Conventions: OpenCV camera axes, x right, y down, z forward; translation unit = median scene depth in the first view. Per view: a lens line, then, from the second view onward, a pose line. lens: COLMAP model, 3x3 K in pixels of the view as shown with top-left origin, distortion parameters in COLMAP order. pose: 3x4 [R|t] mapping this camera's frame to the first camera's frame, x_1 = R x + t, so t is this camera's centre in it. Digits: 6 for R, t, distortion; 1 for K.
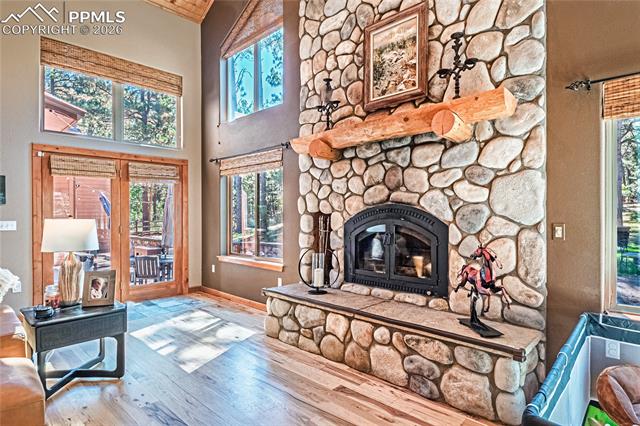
lens RADIAL K [[348.6, 0, 320.2], [0, 348.6, 216.1], [0, 0, 1]] dist [0.002195, 0.000532]
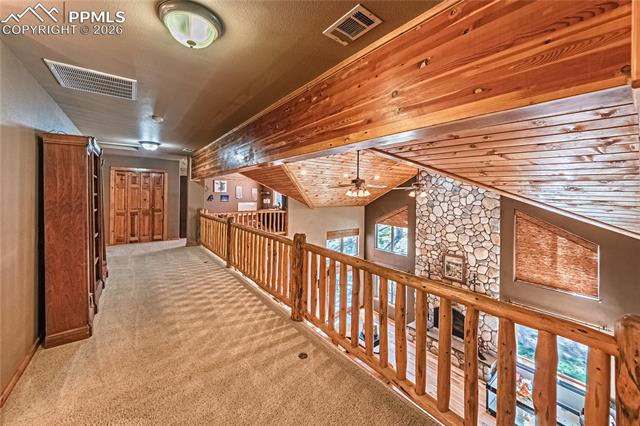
lens RADIAL K [[240.0, 0, 313.1], [0, 240.0, 195.6], [0, 0, 1]] dist [-0.003630, -0.001066]
pose [[0.985459, 0.017719, -0.168988, -0.799801], [-0.019012, 0.999801, -0.006037, -1.165093], [0.168848, 0.009162, 0.985600, -1.631443]]
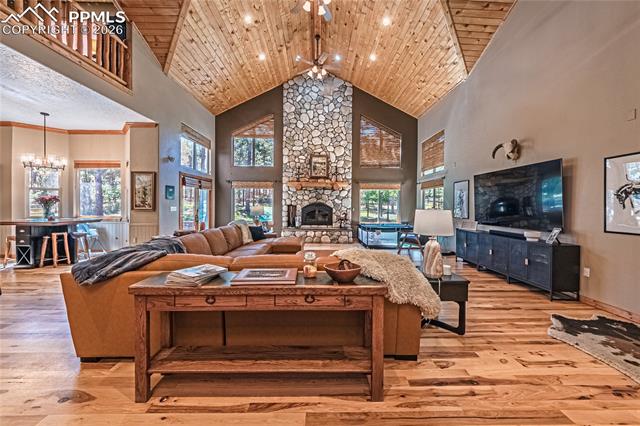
lens RADIAL K [[240.0, 0, 323.8], [0, 240.0, 210.5], [0, 0, 1]] dist [-0.003630, -0.001066]
pose [[0.713693, 0.000644, 0.700458, -1.719665], [-0.008976, 0.999926, 0.008227, 0.026634], [-0.700401, -0.012159, 0.713646, -1.016186]]
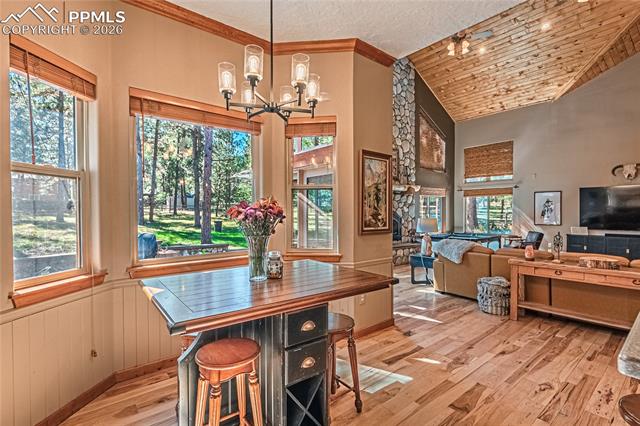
lens RADIAL K [[306.1, 0, 324.0], [0, 306.1, 216.7], [0, 0, 1]] dist [-0.004171, -0.000469]
pose [[0.125976, -0.007206, 0.992007, -2.565688], [0.009211, 0.999939, 0.006094, -0.015769], [-0.991991, 0.008370, 0.126034, 1.297275]]
